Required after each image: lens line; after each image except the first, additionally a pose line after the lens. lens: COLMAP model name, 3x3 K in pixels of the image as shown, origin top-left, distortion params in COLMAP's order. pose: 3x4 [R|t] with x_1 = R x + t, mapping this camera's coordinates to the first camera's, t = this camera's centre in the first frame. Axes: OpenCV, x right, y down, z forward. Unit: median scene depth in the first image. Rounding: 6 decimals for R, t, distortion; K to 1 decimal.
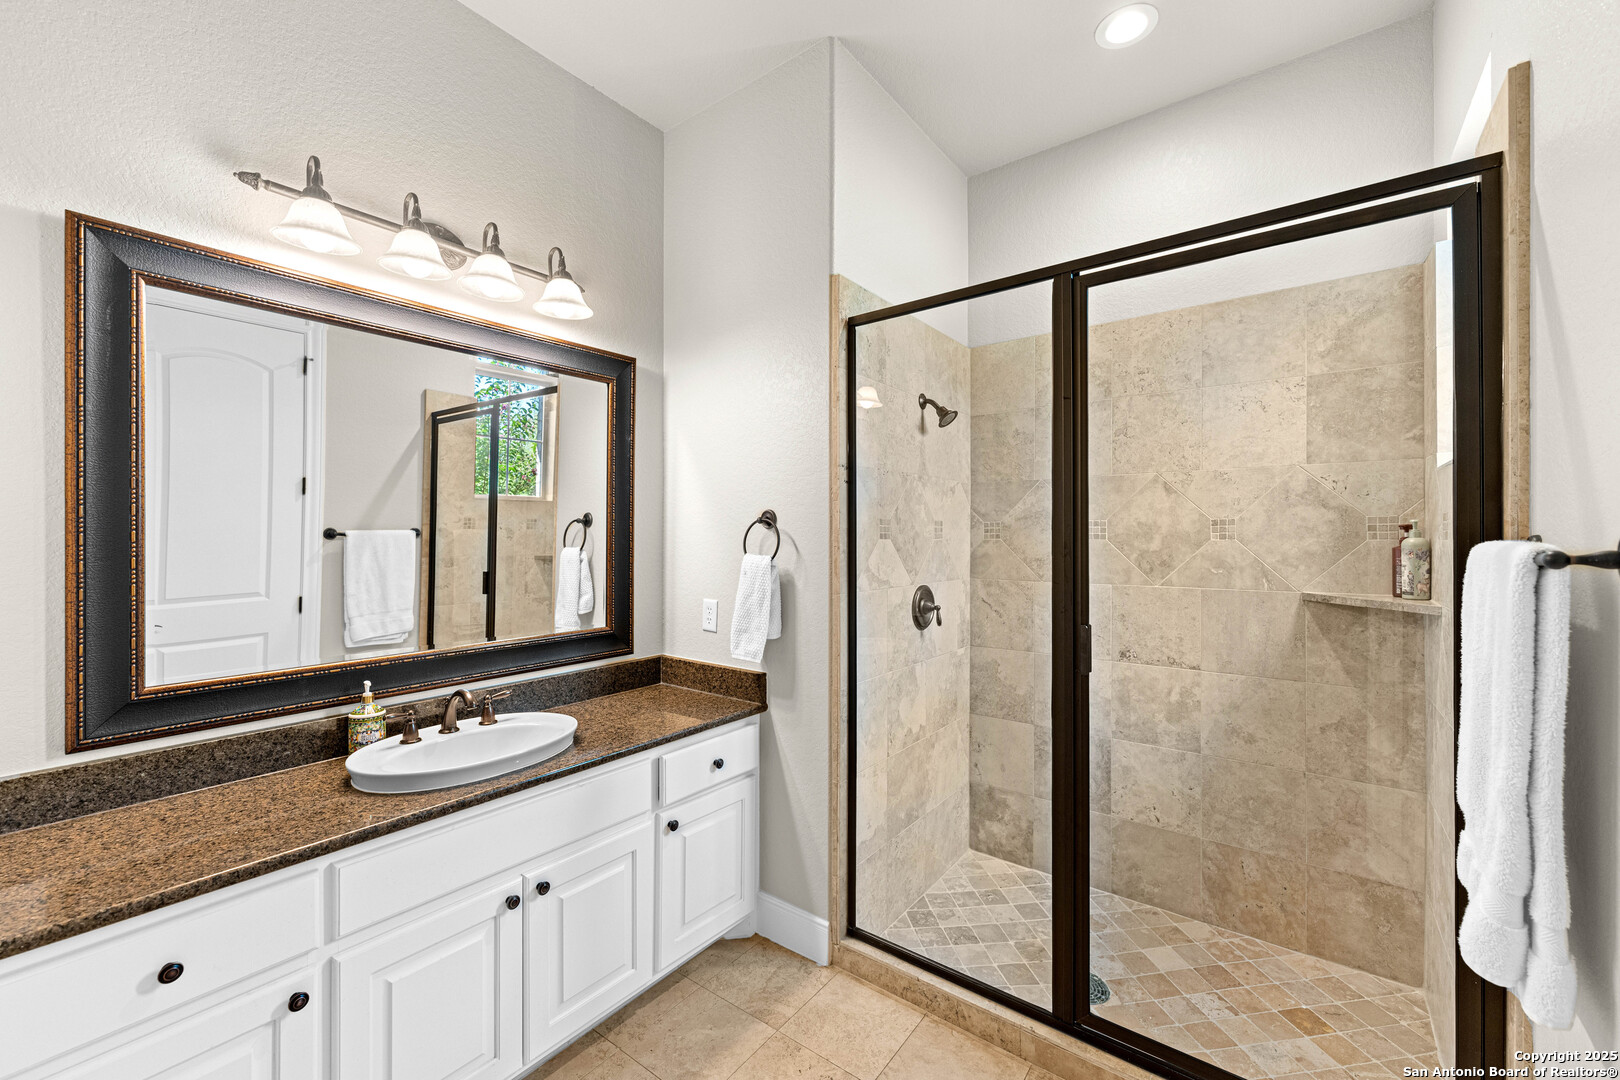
lens RADIAL K [[651.7, 0, 792.2], [0, 651.7, 541.2], [0, 0, 1]] dist [0.003730, -0.001187]
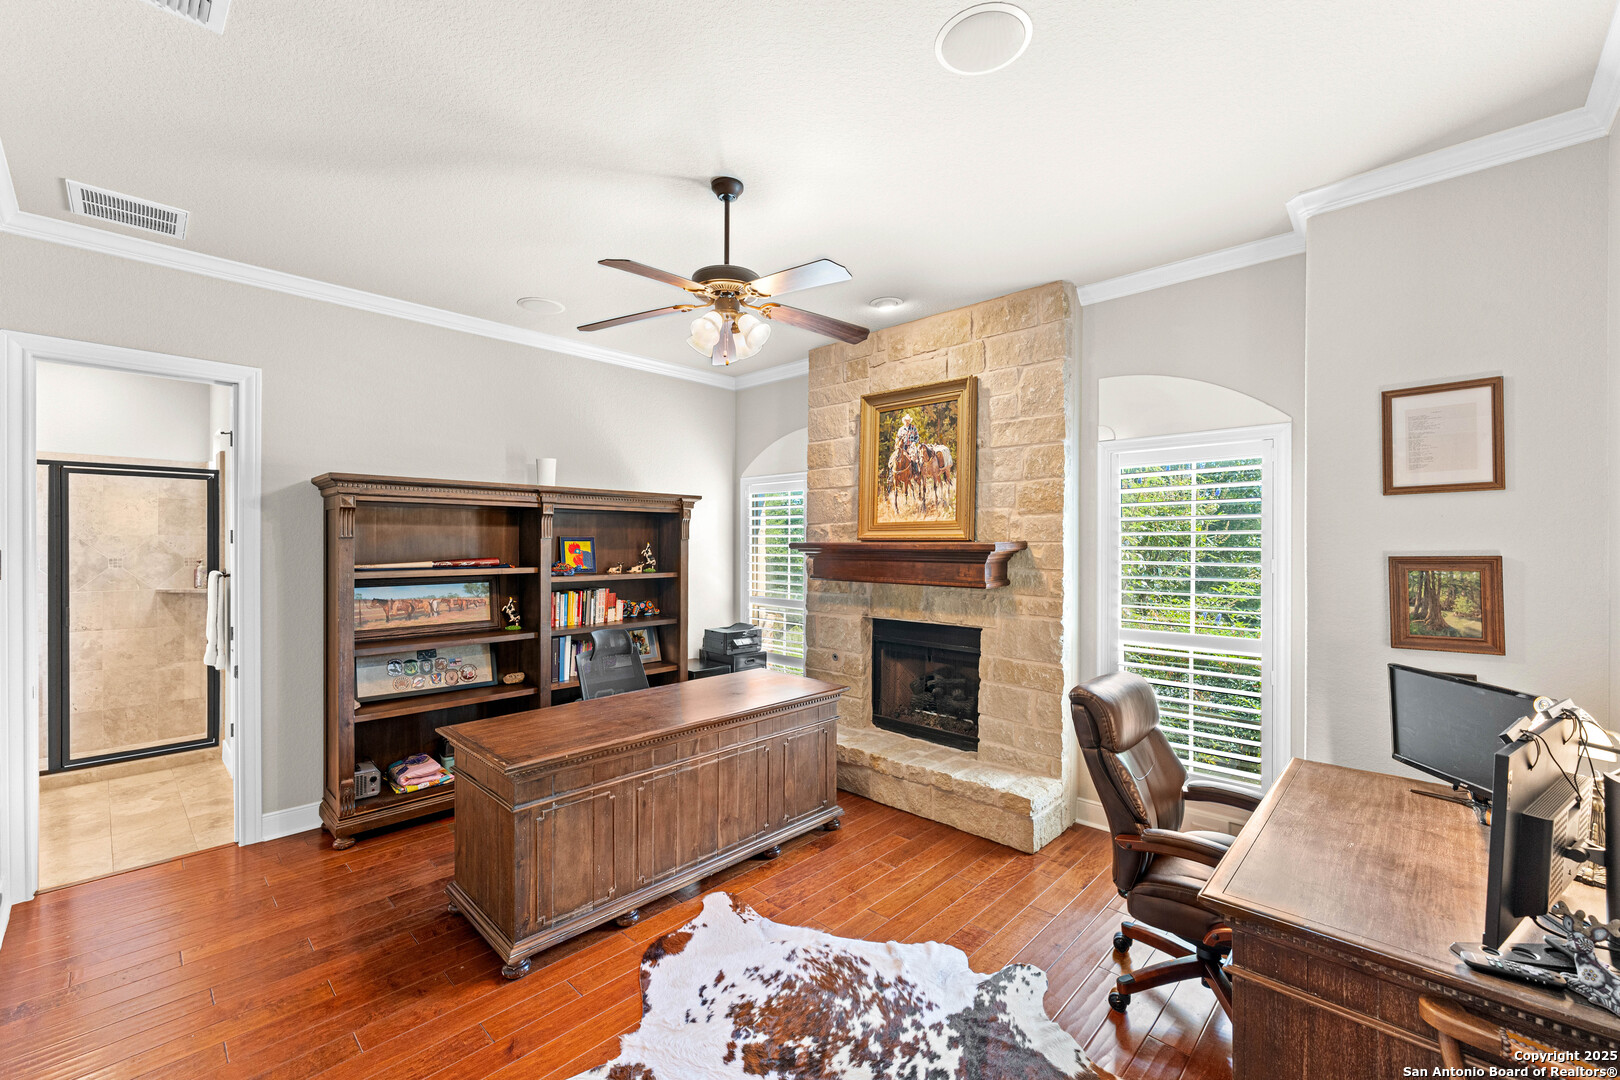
lens RADIAL K [[651.7, 0, 802.1], [0, 651.7, 540.3], [0, 0, 1]] dist [0.003730, -0.001187]
pose [[0.093174, -0.003390, 0.995644, -1.358137], [-0.004820, 0.999981, 0.003856, -0.119225], [-0.995638, -0.005158, 0.093156, -1.551446]]
